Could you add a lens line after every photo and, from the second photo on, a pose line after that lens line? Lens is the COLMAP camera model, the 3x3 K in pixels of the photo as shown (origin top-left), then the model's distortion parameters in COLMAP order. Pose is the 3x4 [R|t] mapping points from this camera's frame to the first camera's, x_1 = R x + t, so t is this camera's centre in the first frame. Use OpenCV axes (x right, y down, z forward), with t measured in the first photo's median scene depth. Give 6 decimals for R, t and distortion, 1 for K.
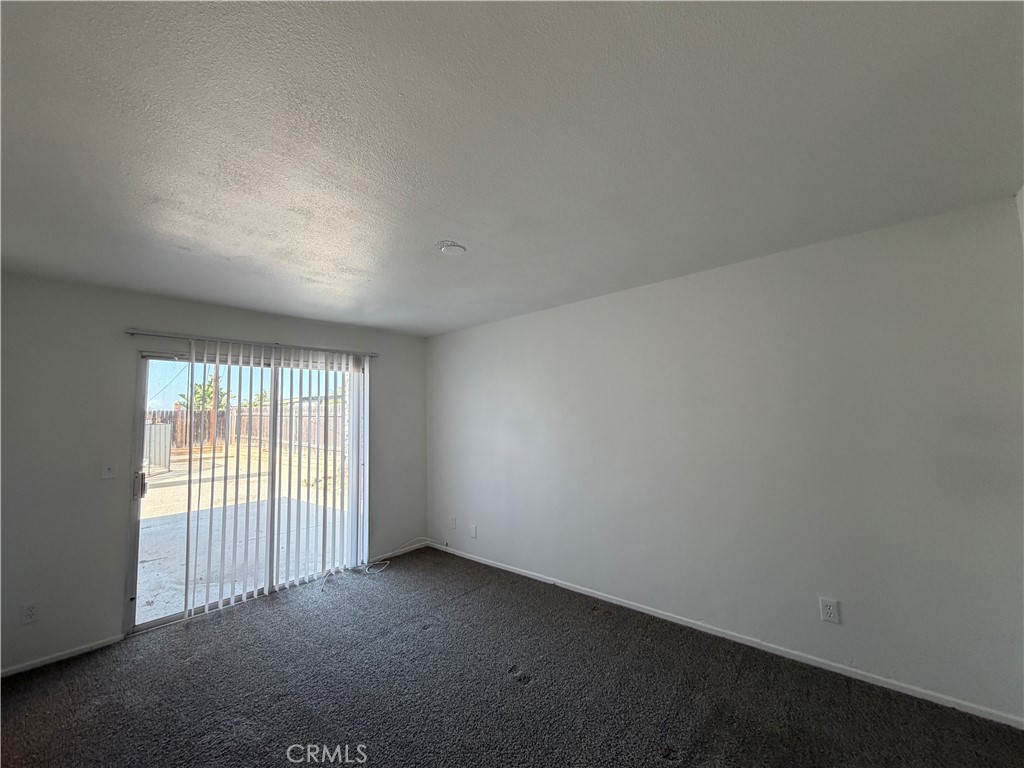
lens RADIAL K [[408.7, 0, 512.0], [0, 408.7, 384.0], [0, 0, 1]] dist [-0.001463, -0.000372]
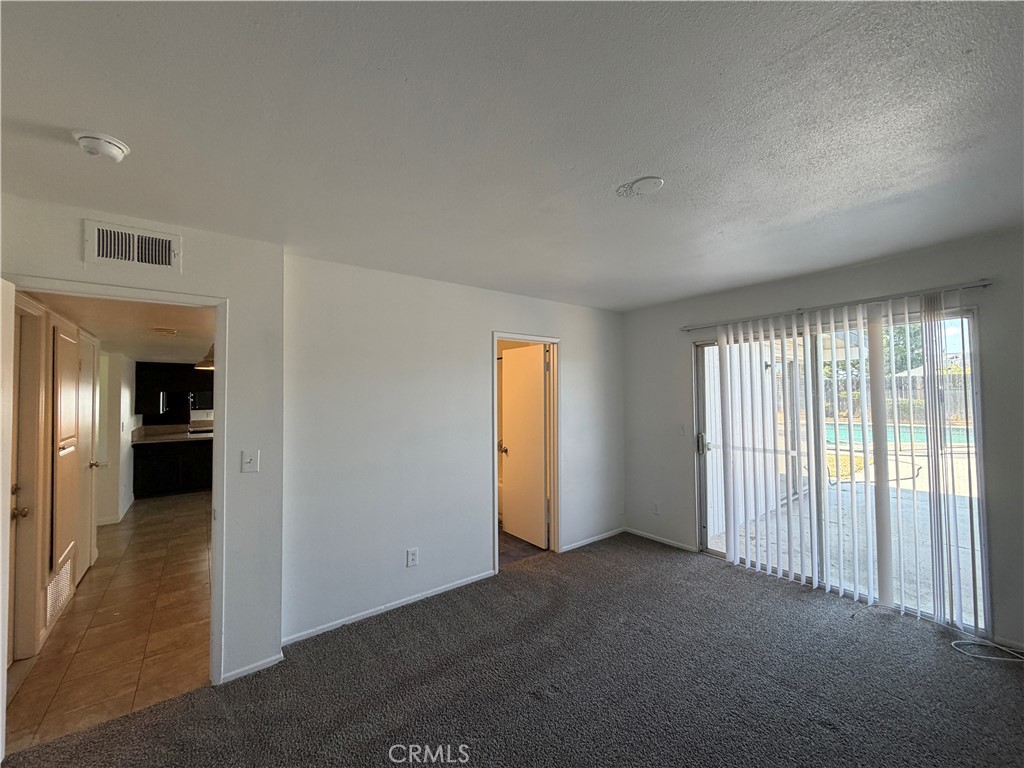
lens RADIAL K [[408.7, 0, 512.0], [0, 408.7, 384.0], [0, 0, 1]] dist [-0.001463, -0.000372]
pose [[-0.189619, -0.000239, -0.981858, 0.435494], [0.096909, 0.995113, -0.018957, 0.019818], [0.977064, -0.098746, -0.188669, 0.582747]]
